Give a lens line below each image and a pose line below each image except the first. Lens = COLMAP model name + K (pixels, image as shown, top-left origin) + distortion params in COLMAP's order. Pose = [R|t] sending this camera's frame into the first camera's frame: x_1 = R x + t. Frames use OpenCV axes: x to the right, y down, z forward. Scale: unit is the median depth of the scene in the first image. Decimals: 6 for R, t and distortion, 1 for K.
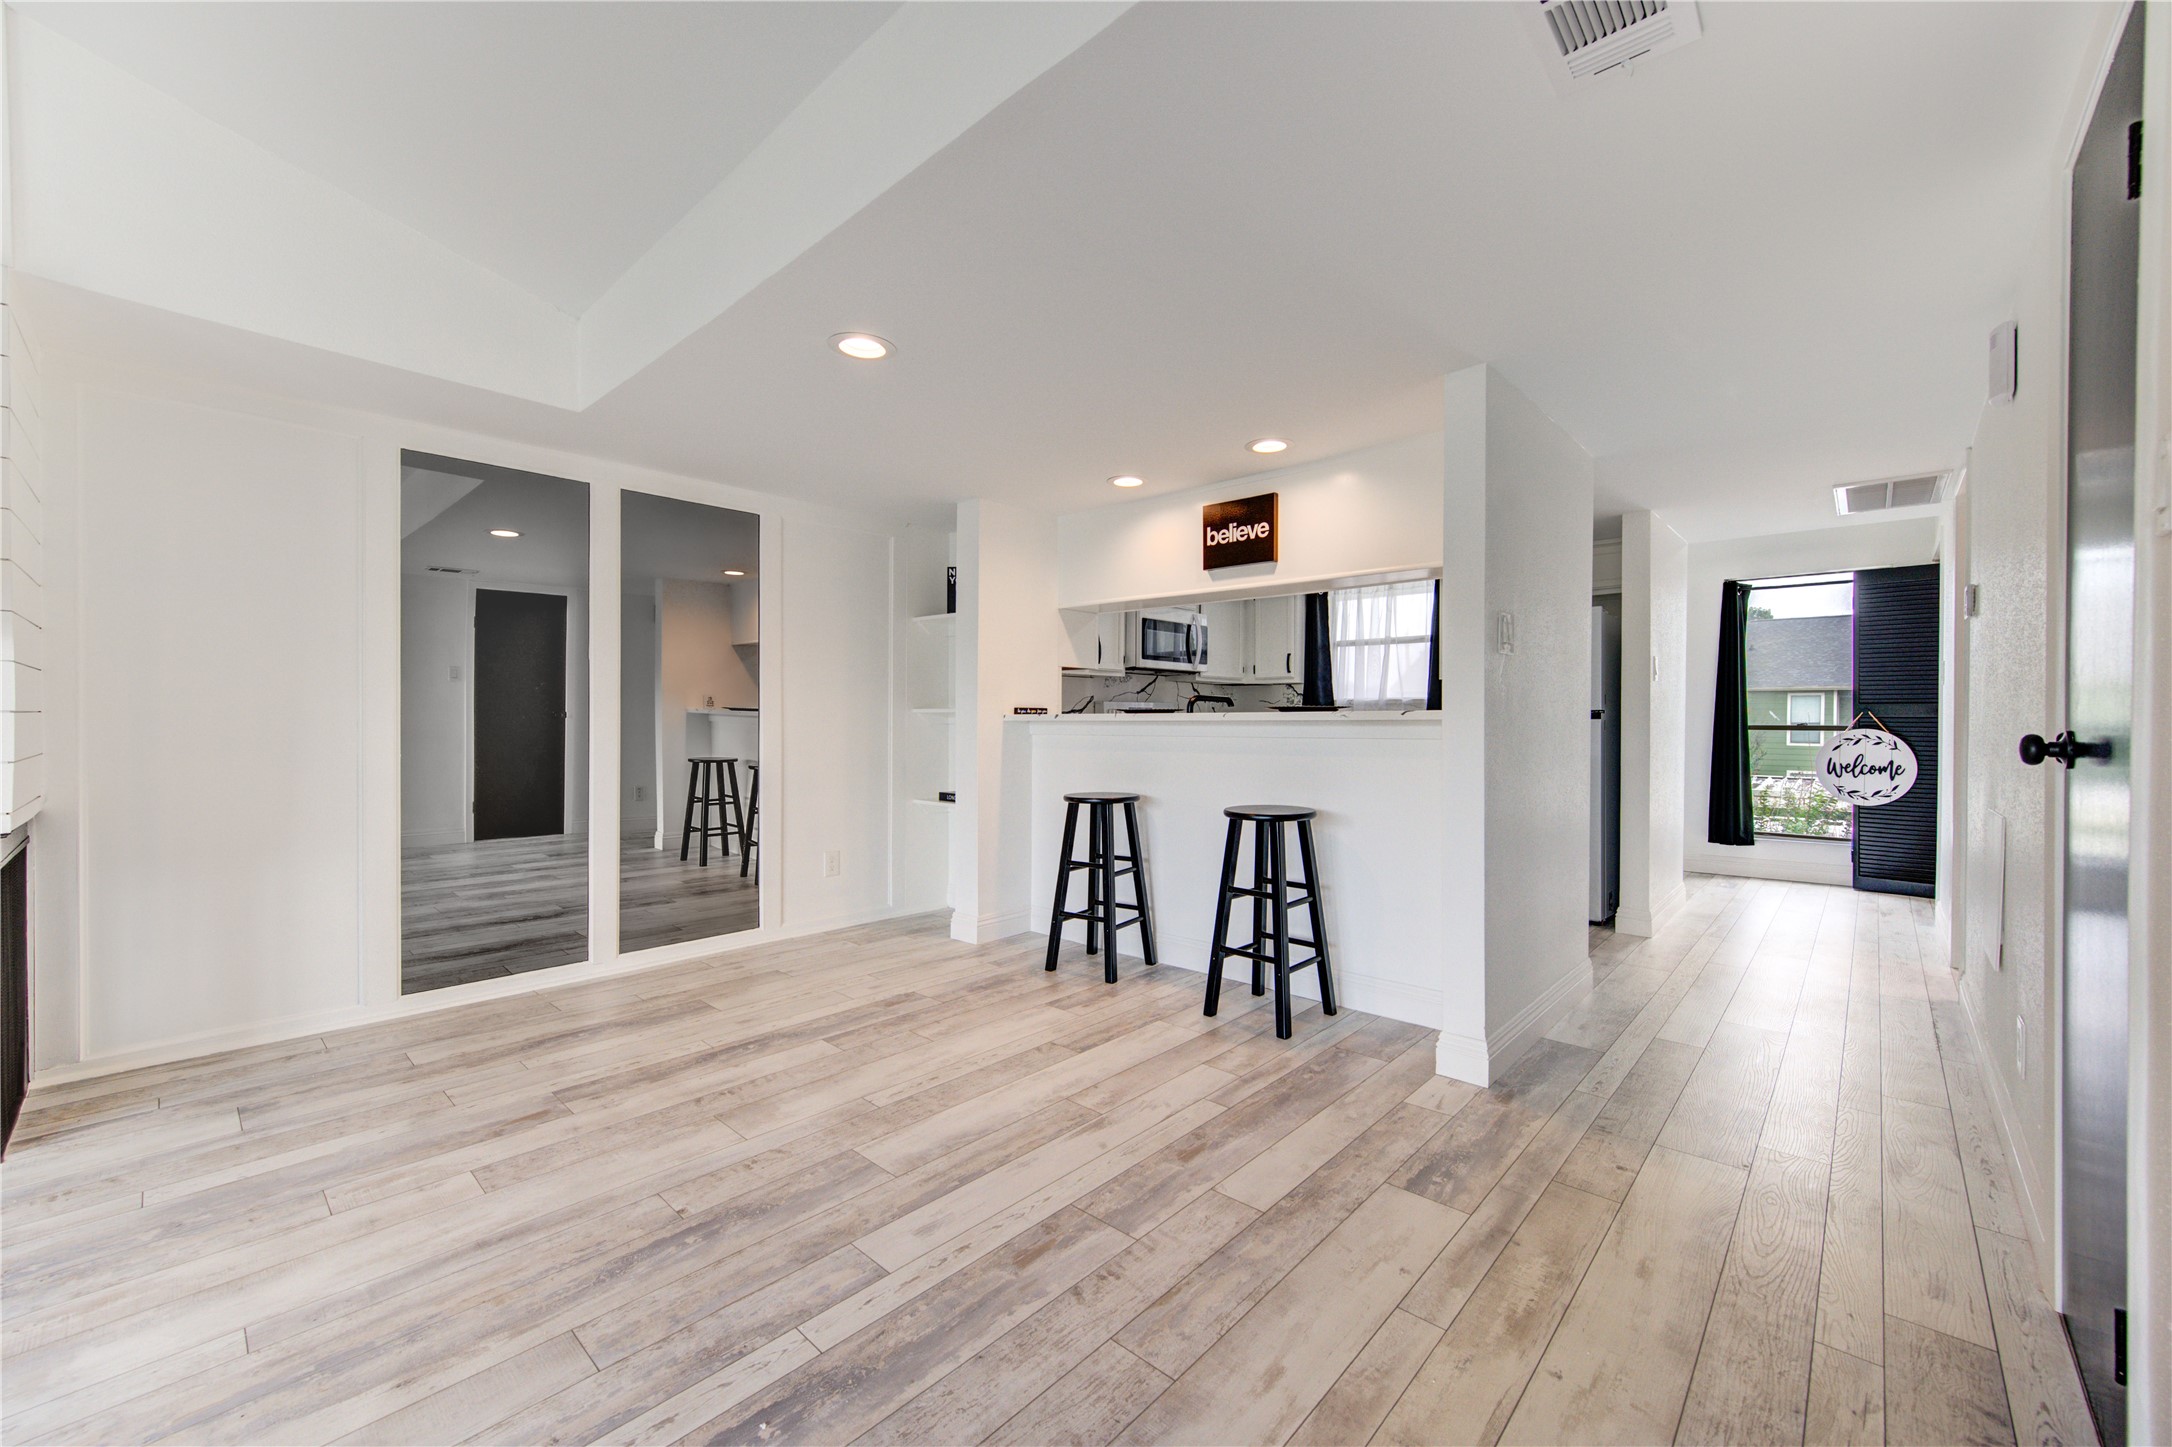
lens RADIAL K [[854.5, 0, 1108.8], [0, 854.5, 721.8], [0, 0, 1]] dist [-0.000080, -0.000390]
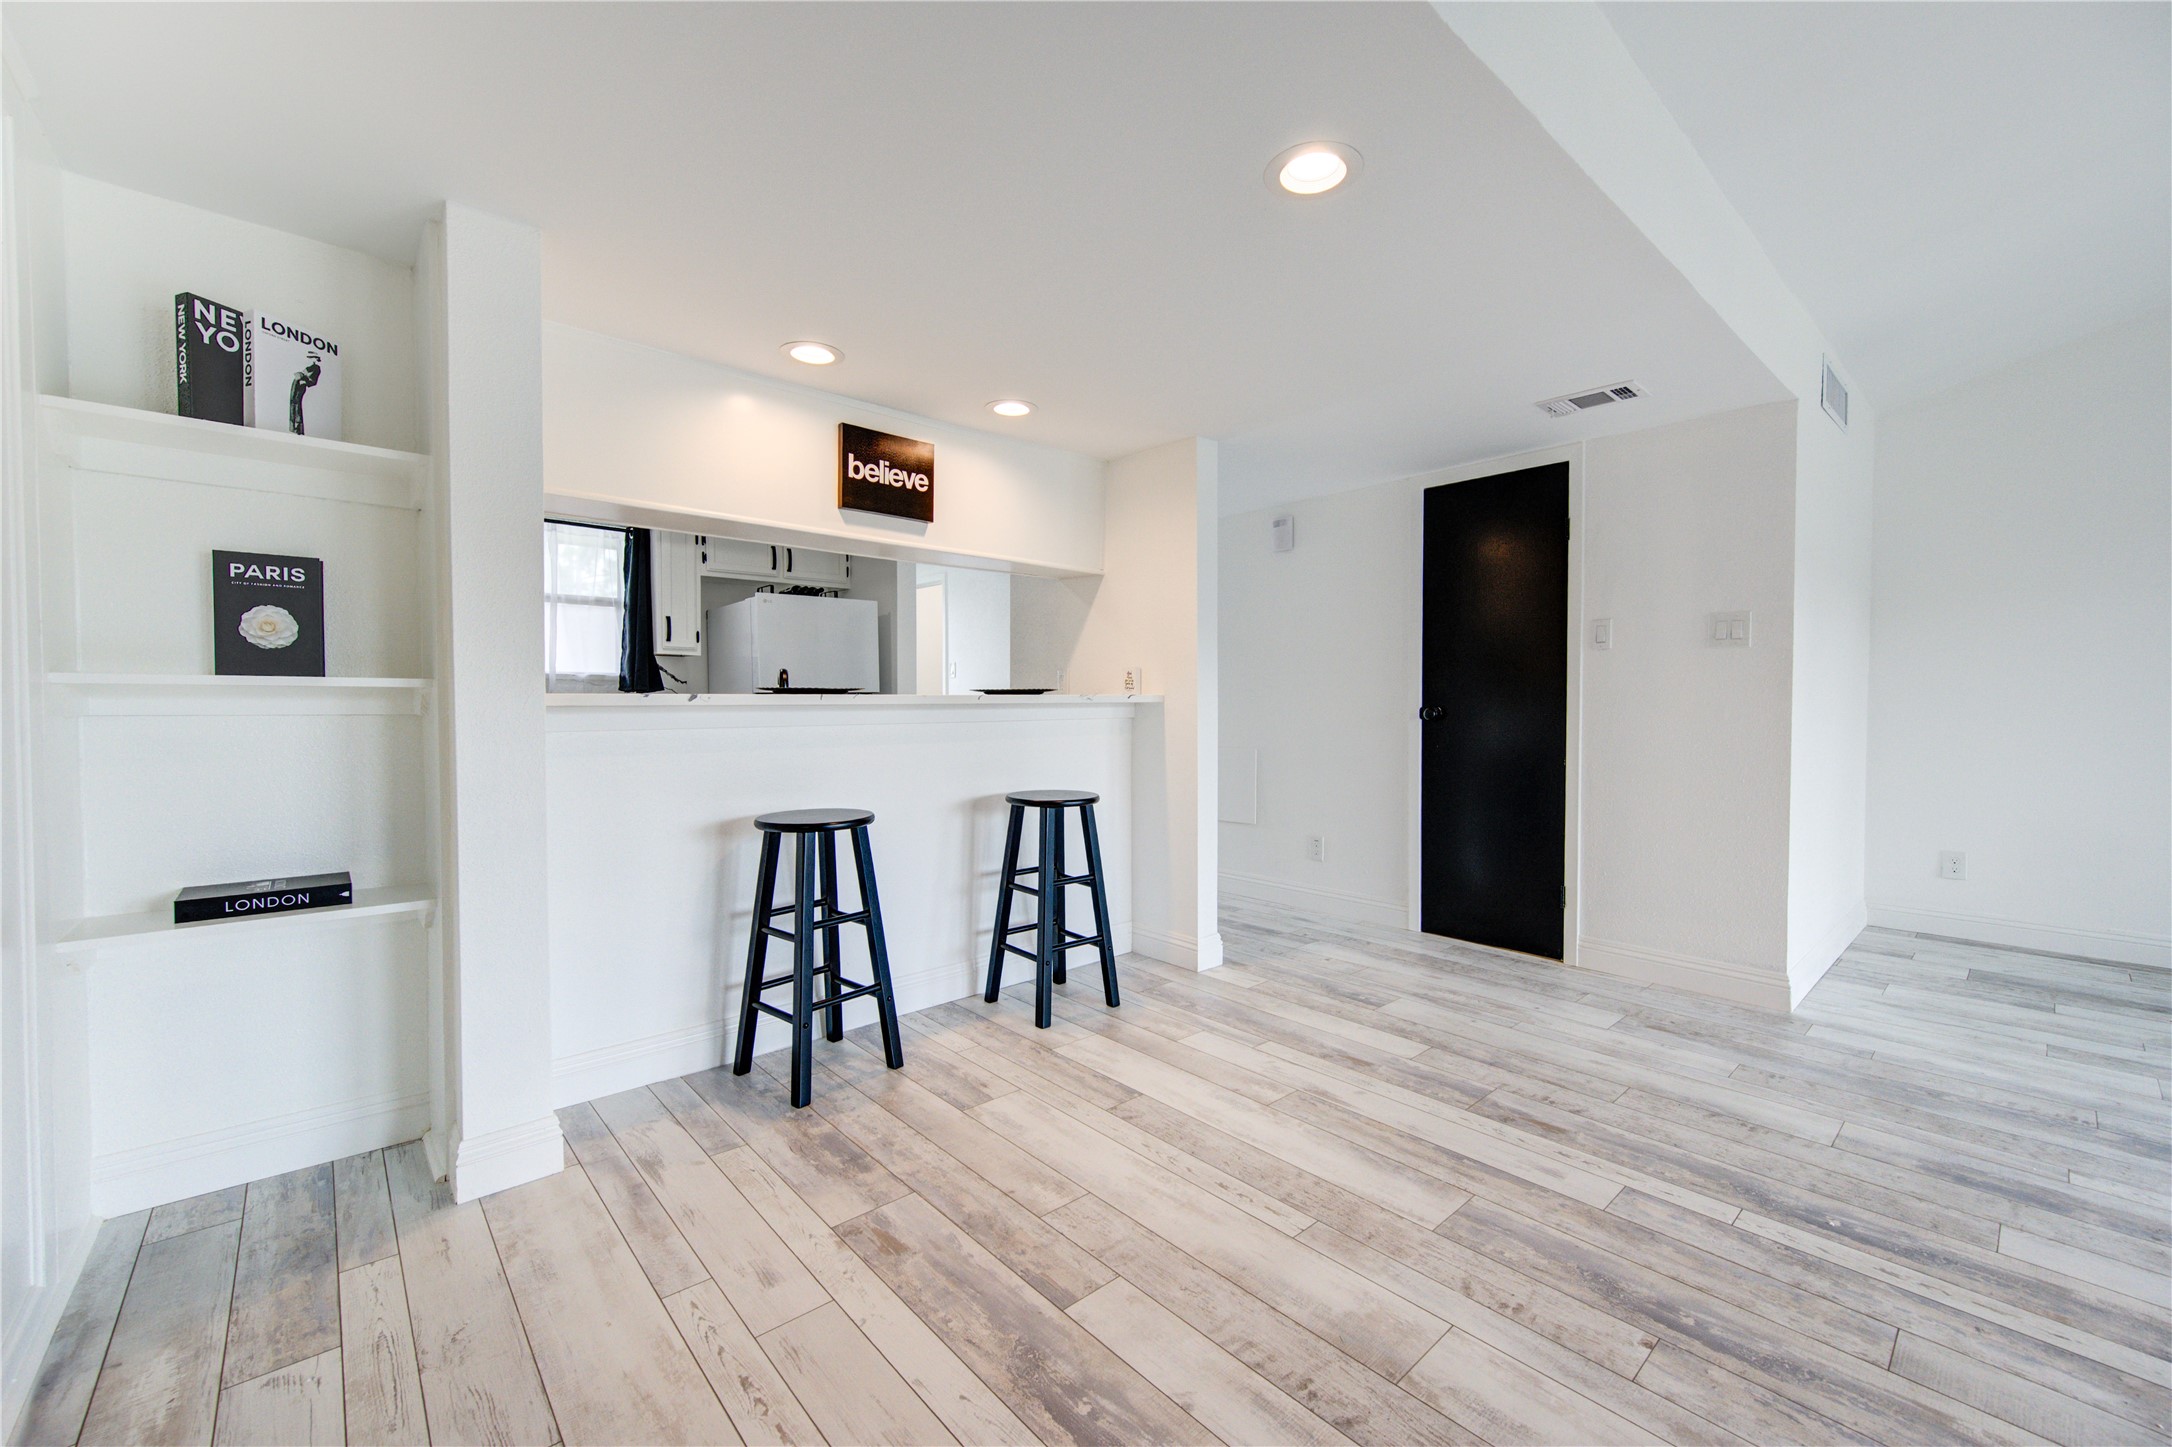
lens RADIAL K [[872.2, 0, 1092.8], [0, 872.2, 719.7], [0, 0, 1]] dist [0.000814, -0.000161]
pose [[0.104319, -0.024239, 0.994248, -0.772883], [0.001792, 0.999706, 0.024184, -0.006356], [-0.994542, -0.000741, 0.104332, 0.828560]]
